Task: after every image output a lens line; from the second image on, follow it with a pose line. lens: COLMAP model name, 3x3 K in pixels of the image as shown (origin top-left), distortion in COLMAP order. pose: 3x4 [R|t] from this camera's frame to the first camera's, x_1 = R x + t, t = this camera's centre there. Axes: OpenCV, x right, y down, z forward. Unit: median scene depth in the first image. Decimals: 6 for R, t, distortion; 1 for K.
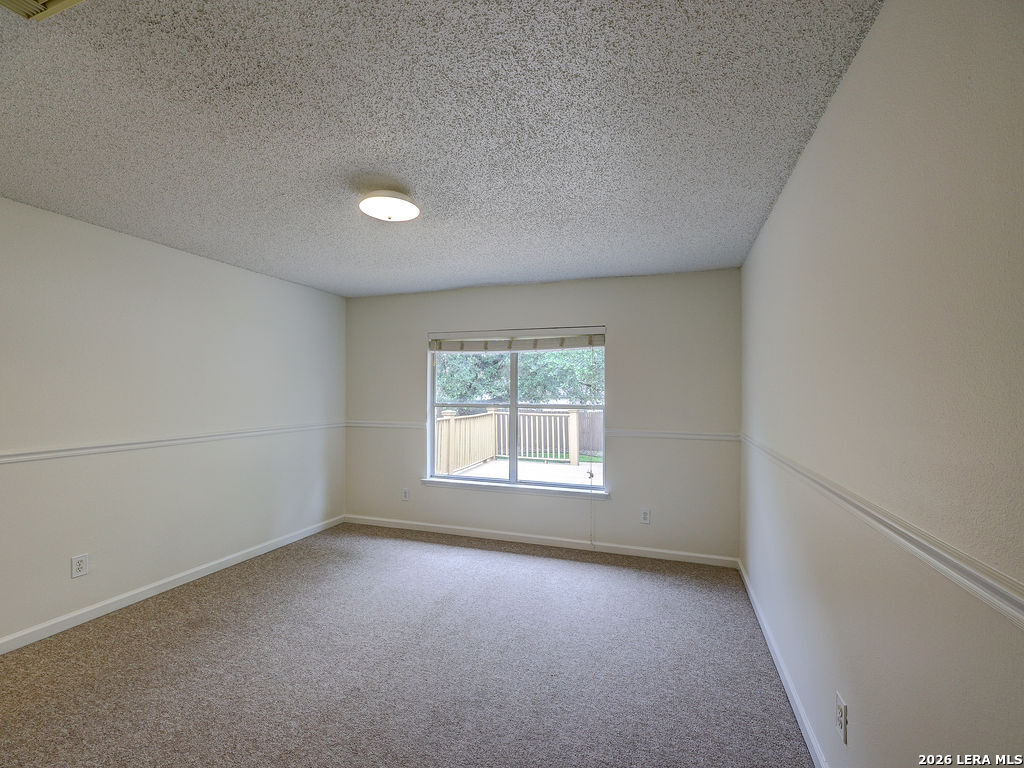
lens RADIAL K [[464.1, 0, 514.6], [0, 464.1, 379.1], [0, 0, 1]] dist [-0.004053, -0.000576]
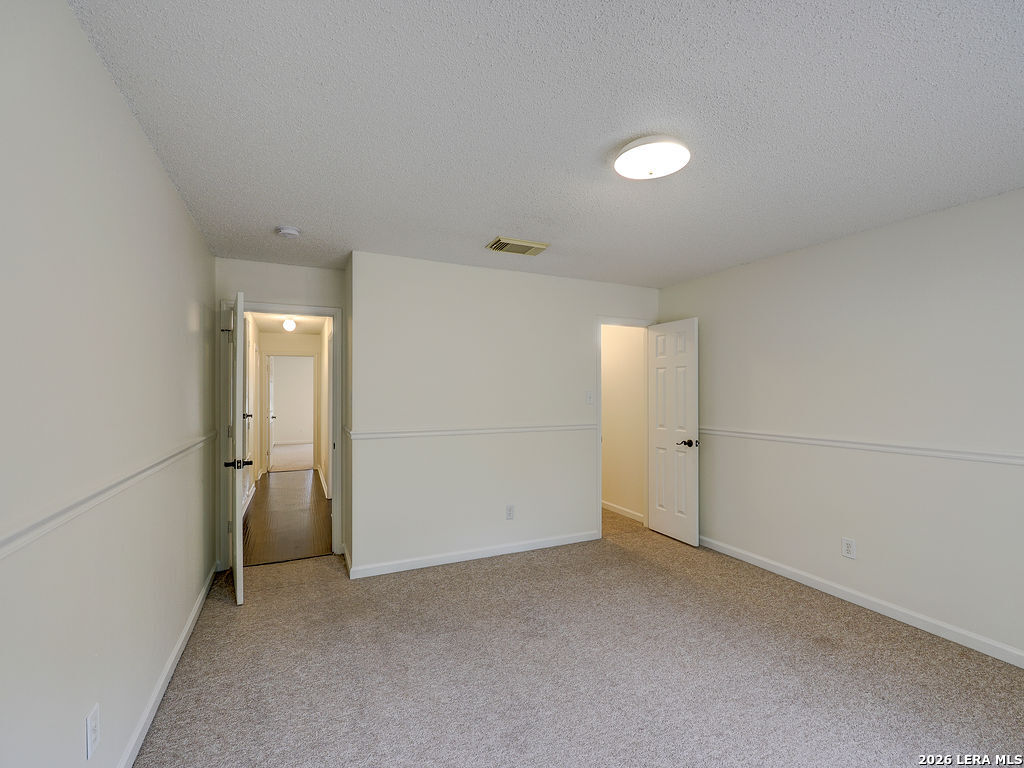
lens RADIAL K [[464.1, 0, 514.3], [0, 464.1, 389.4], [0, 0, 1]] dist [-0.004053, -0.000576]
pose [[-0.722076, -0.003590, -0.691805, 0.407727], [0.003622, 0.999953, -0.008970, 0.029213], [0.691805, -0.008983, -0.722029, 1.240411]]
